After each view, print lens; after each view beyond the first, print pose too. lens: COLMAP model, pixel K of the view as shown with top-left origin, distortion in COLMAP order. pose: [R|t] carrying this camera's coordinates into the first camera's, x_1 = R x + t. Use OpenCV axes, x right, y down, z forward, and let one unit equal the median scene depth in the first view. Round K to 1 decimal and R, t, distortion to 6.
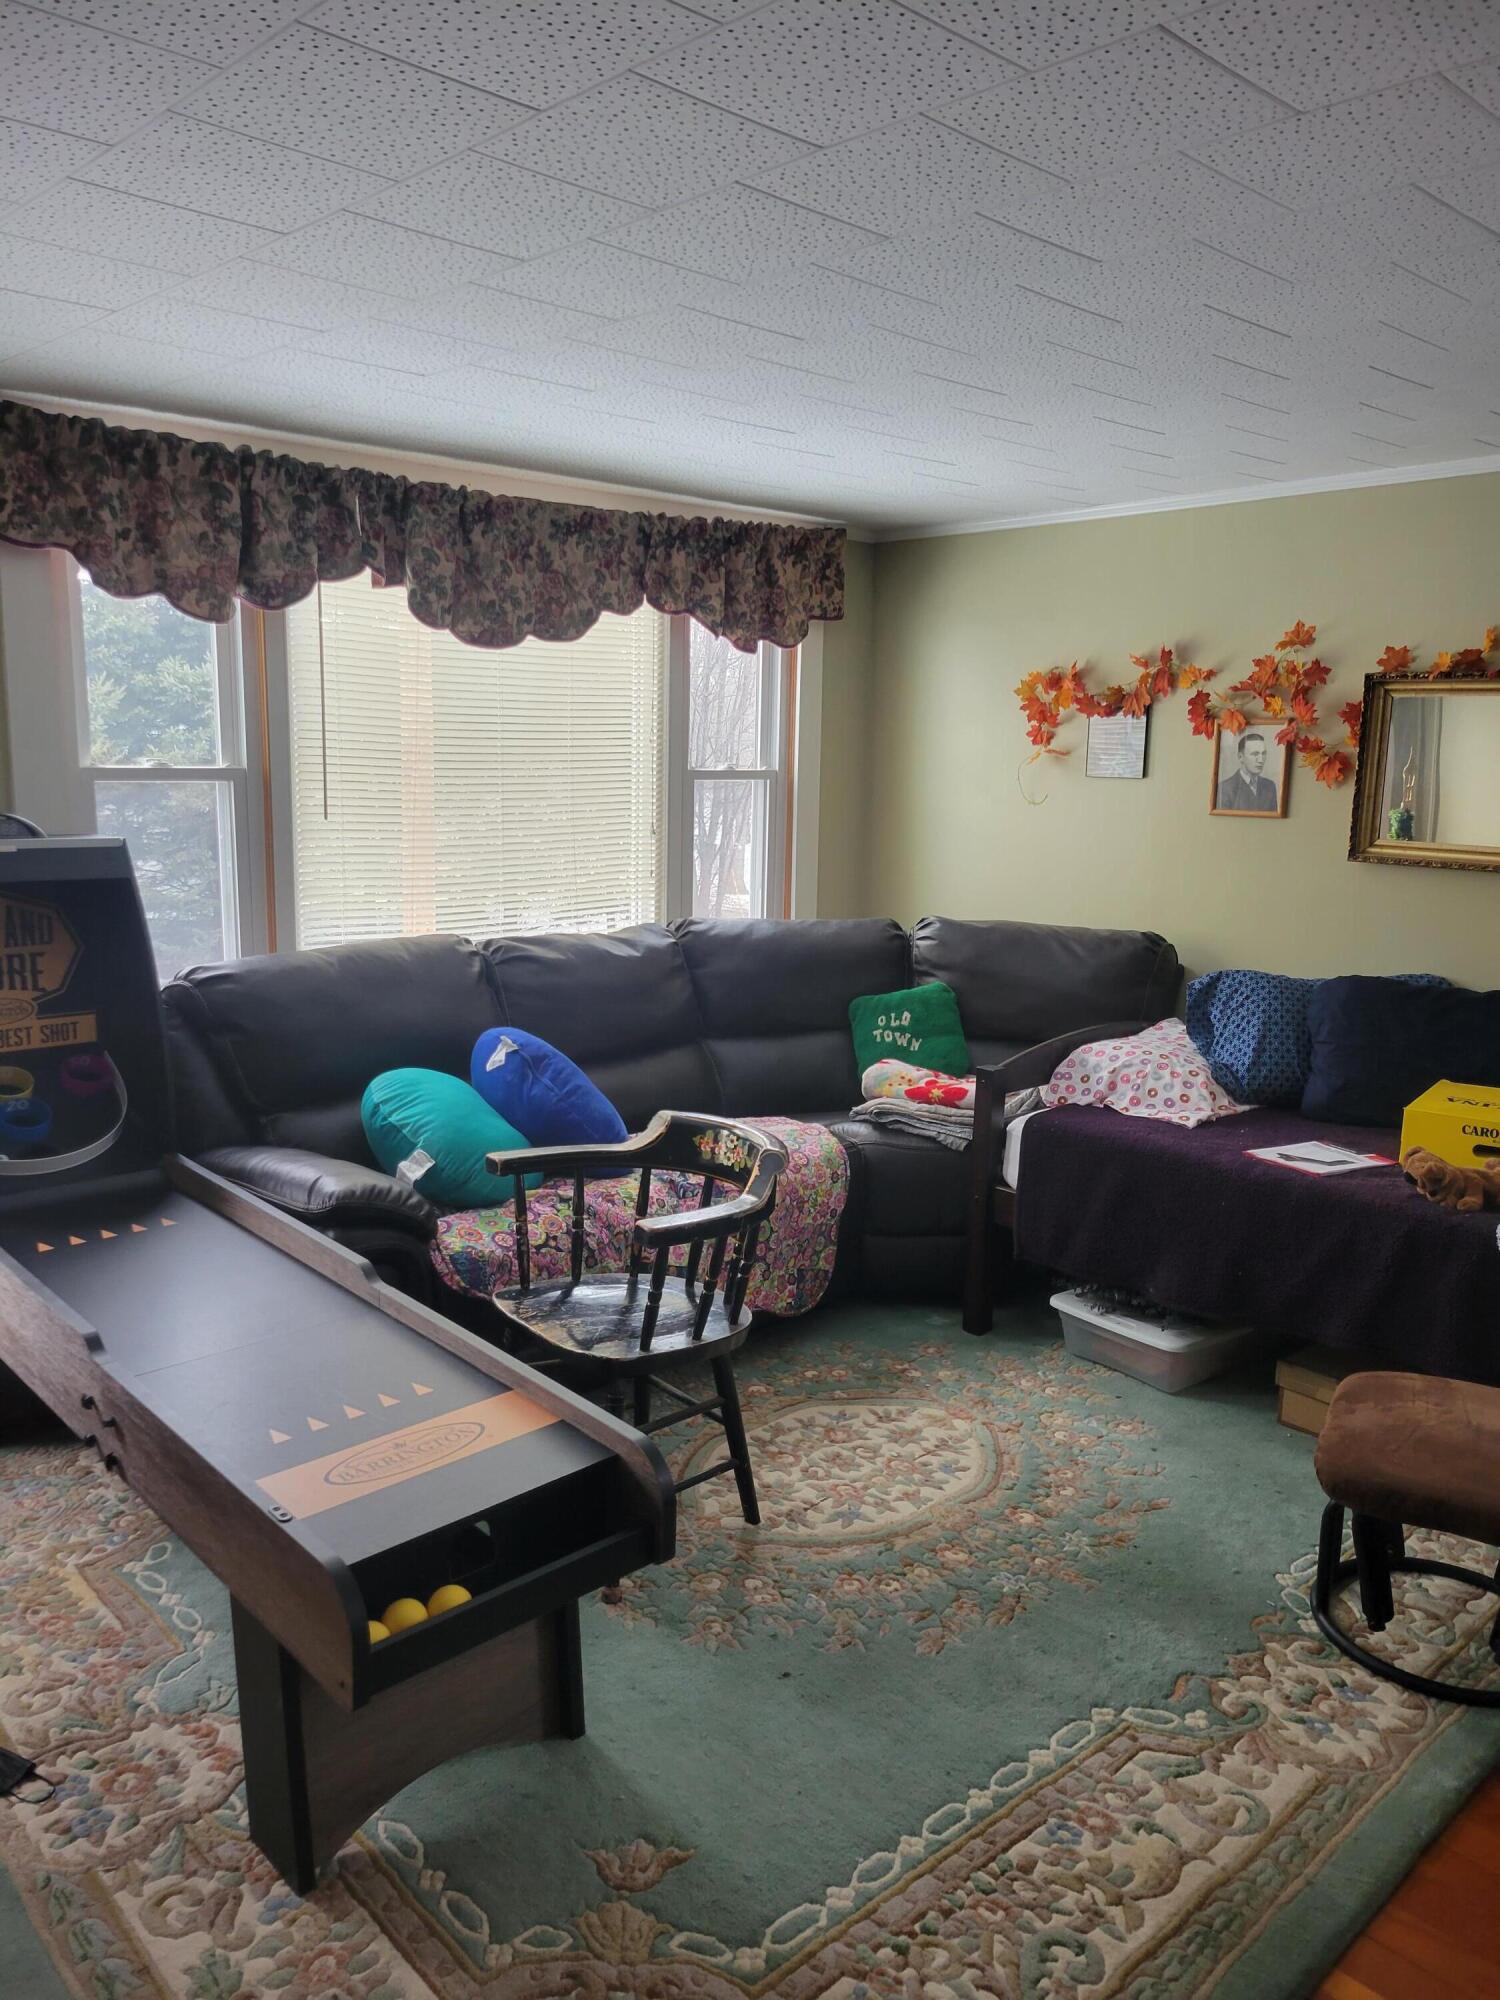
lens RADIAL K [[1503.1, 0, 745.5], [0, 1503.1, 1018.0], [0, 0, 1]] dist [0.040928, -0.002923]
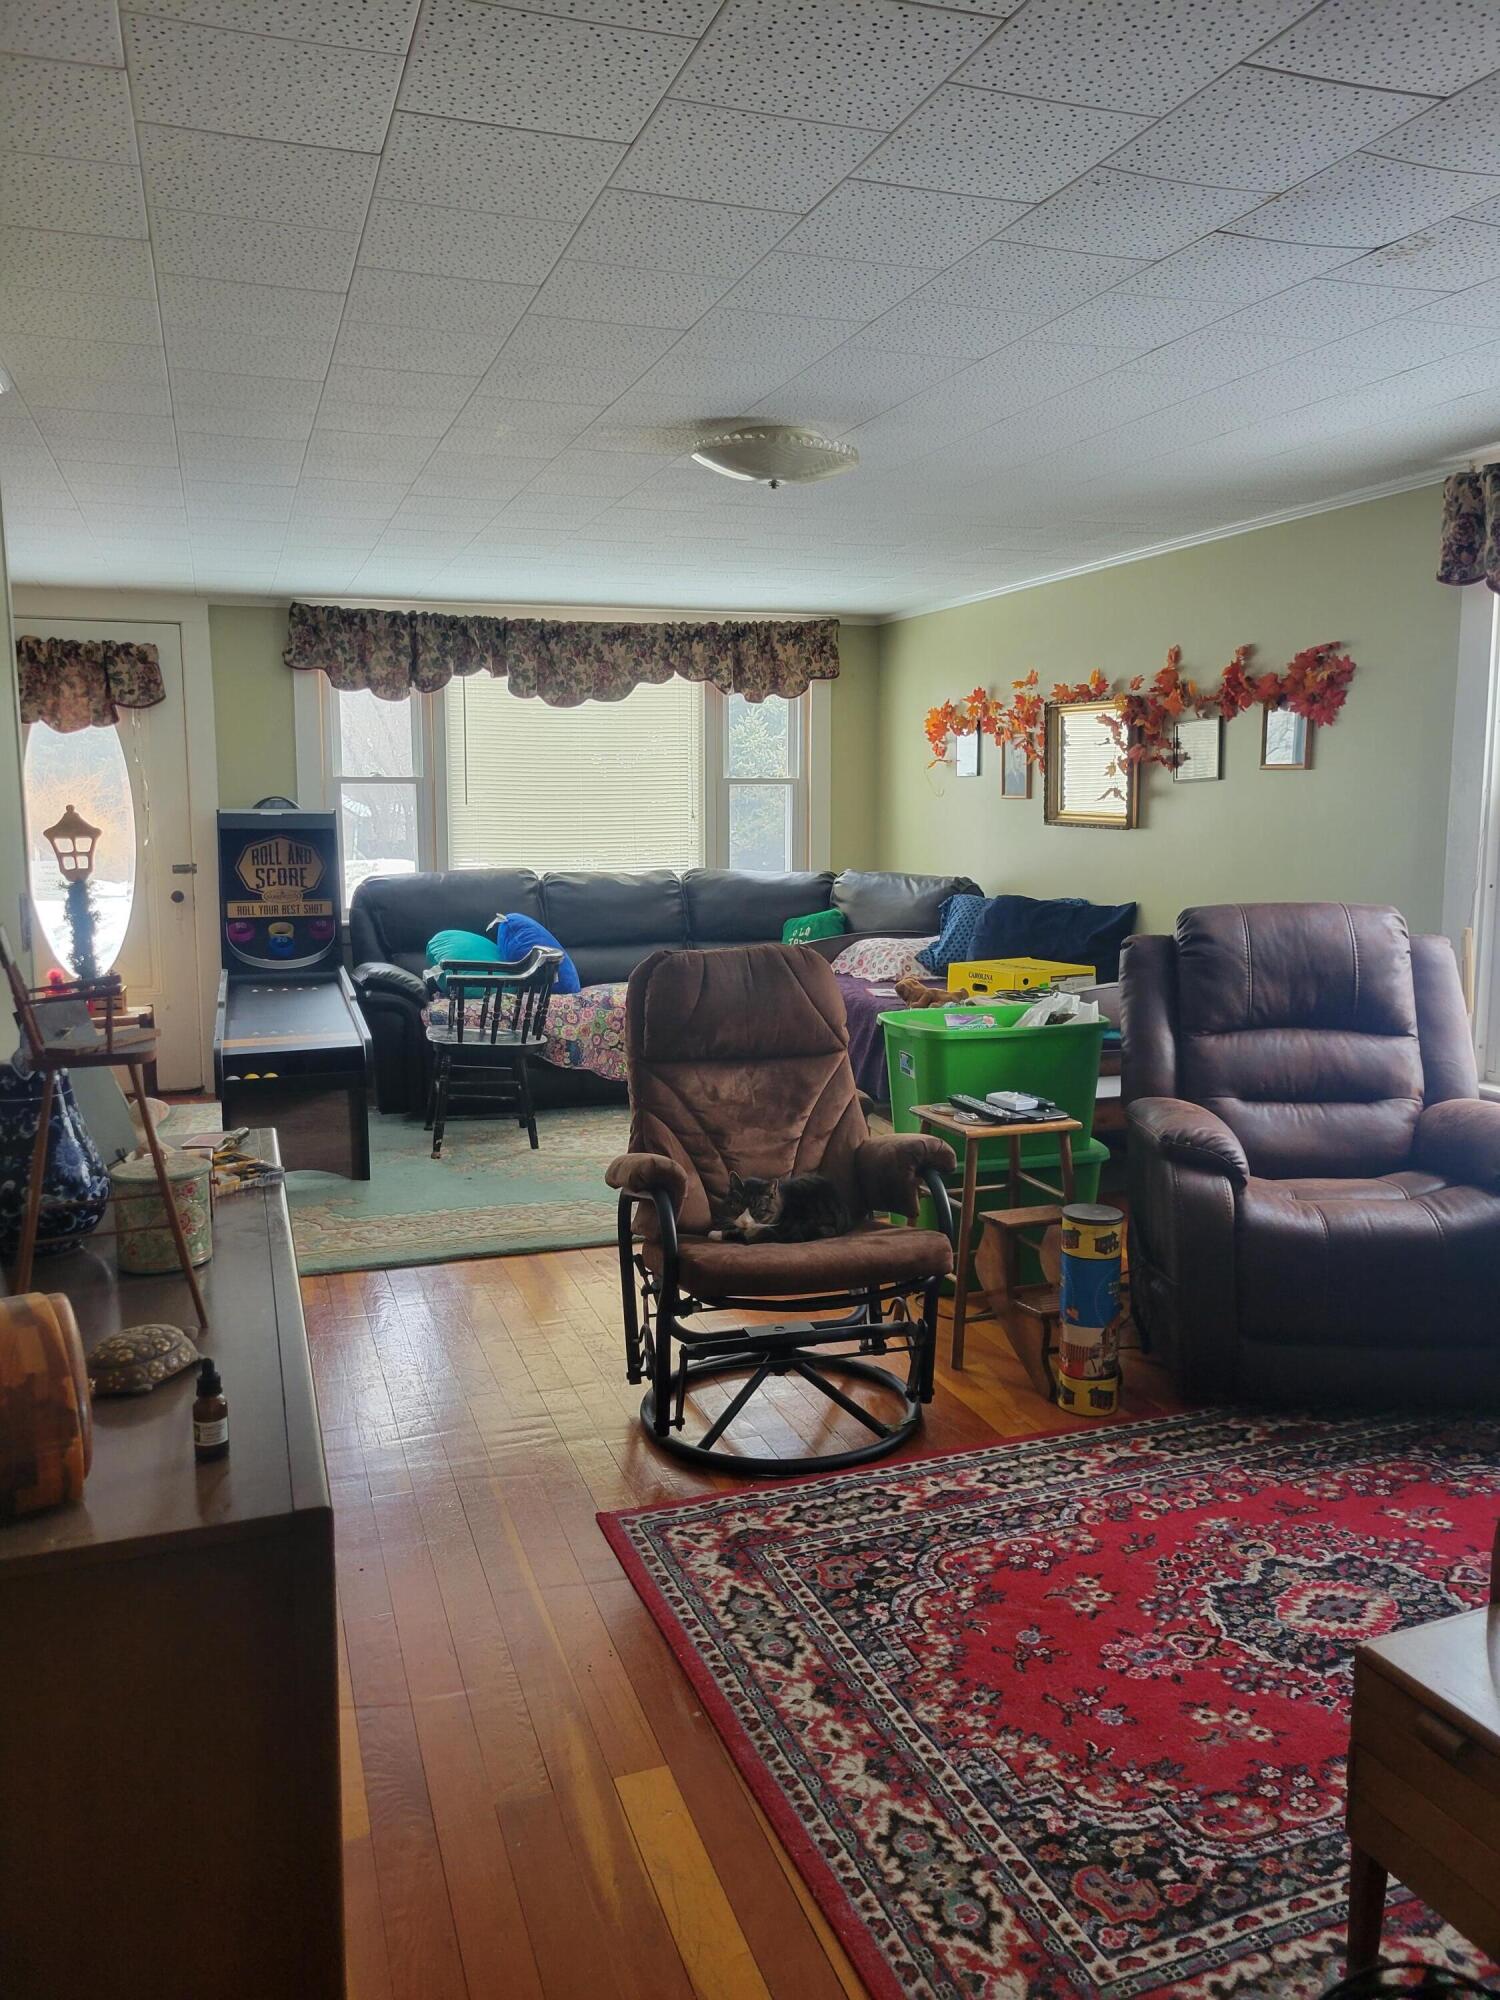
lens RADIAL K [[1503.1, 0, 752.1], [0, 1503.1, 985.4], [0, 0, 1]] dist [0.040928, -0.002923]
pose [[0.912227, 0.035105, -0.408178, 0.776172], [-0.057070, 0.997497, -0.041757, 0.140132], [0.405691, 0.061387, 0.911947, -0.495606]]
